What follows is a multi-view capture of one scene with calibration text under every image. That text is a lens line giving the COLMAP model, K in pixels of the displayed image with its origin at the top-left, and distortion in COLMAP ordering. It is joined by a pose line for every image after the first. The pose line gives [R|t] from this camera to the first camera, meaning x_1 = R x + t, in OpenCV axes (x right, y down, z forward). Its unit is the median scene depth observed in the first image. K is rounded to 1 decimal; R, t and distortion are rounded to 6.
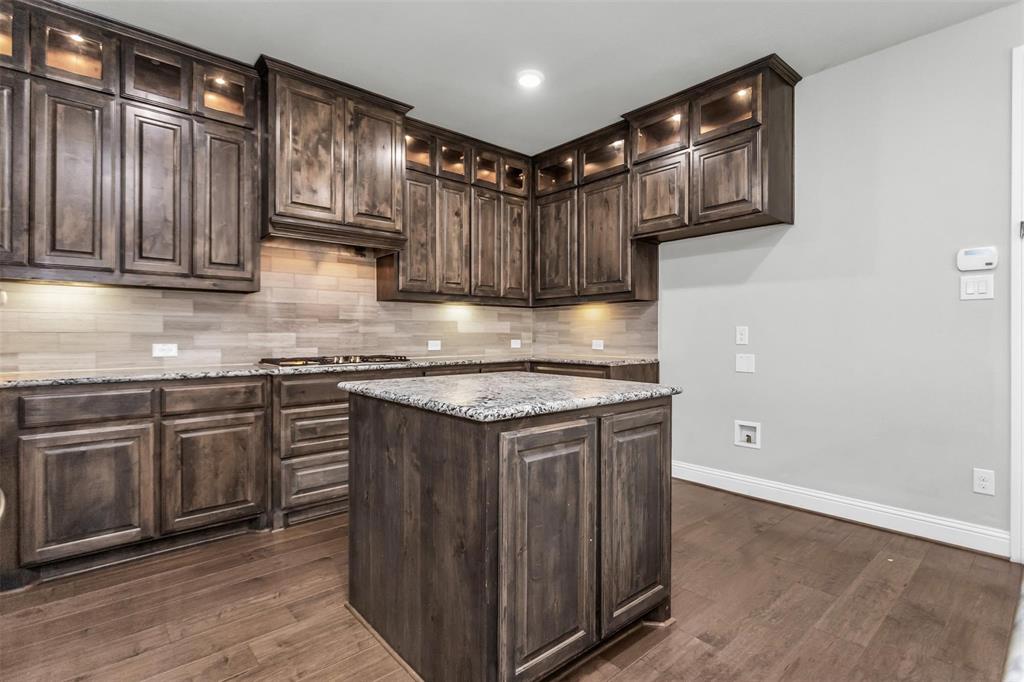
lens RADIAL K [[494.1, 0, 509.9], [0, 494.1, 334.7], [0, 0, 1]] dist [0.001993, 0.000467]
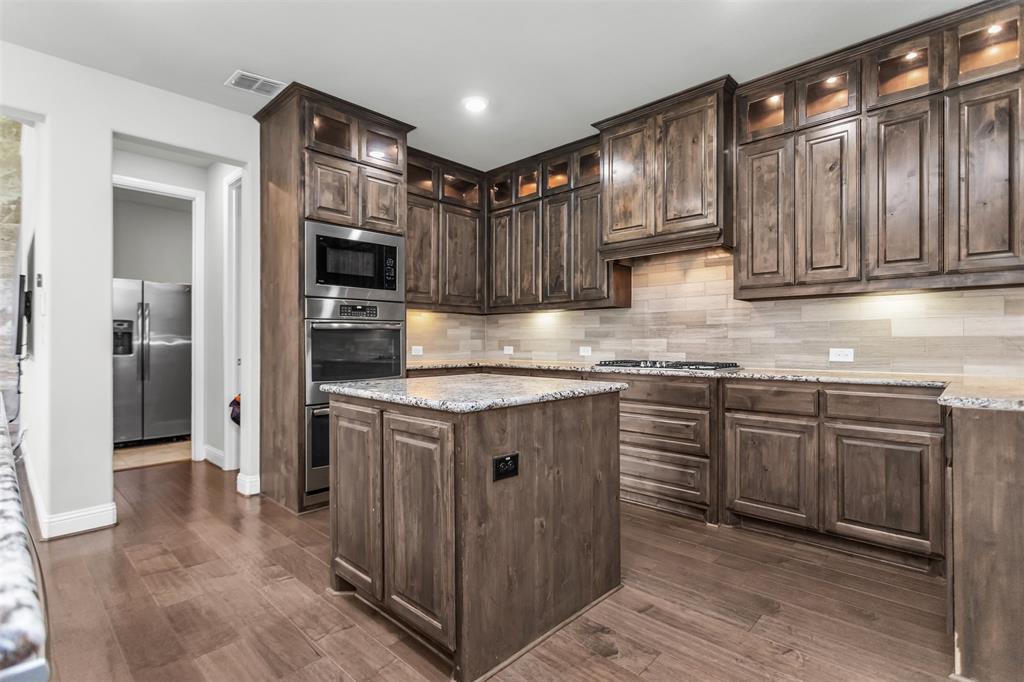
lens RADIAL K [[494.1, 0, 509.9], [0, 494.1, 338.2], [0, 0, 1]] dist [0.001993, 0.000467]
pose [[0.087204, -0.006498, -0.996169, 0.596378], [0.001054, 0.999979, -0.006430, 0.001471], [0.996190, -0.000490, 0.087209, 0.522642]]
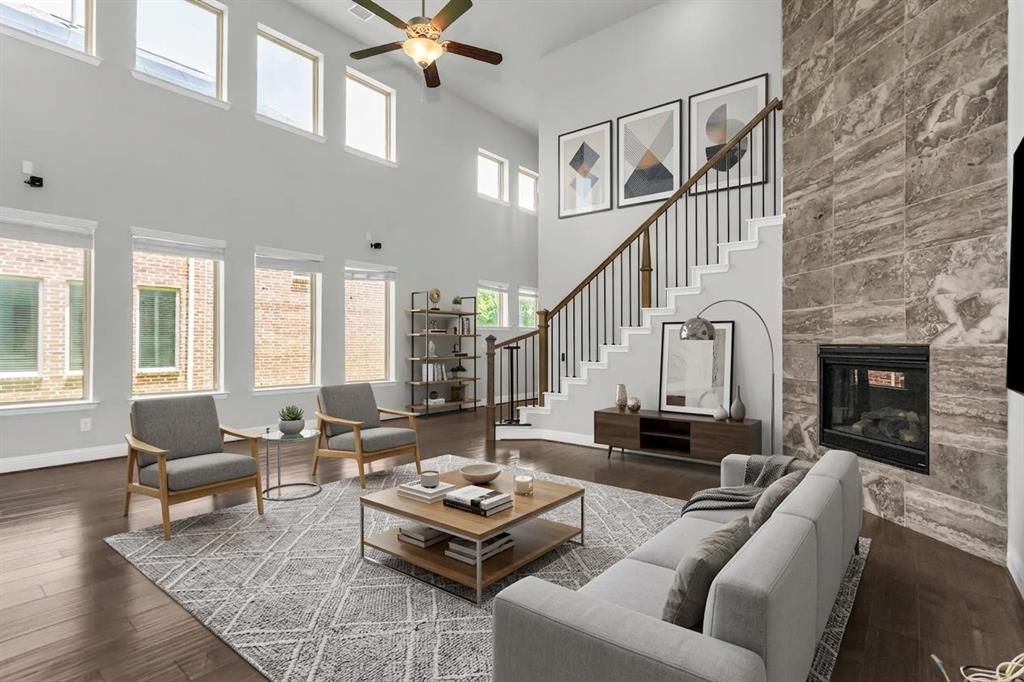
lens RADIAL K [[495.3, 0, 506.0], [0, 495.3, 339.2], [0, 0, 1]] dist [0.005094, 0.000563]
pose [[-0.987001, -0.004309, -0.160657, -0.154204], [-0.002773, 0.999948, -0.009787, -0.019983], [0.160691, -0.009214, -0.986962, -0.196124]]
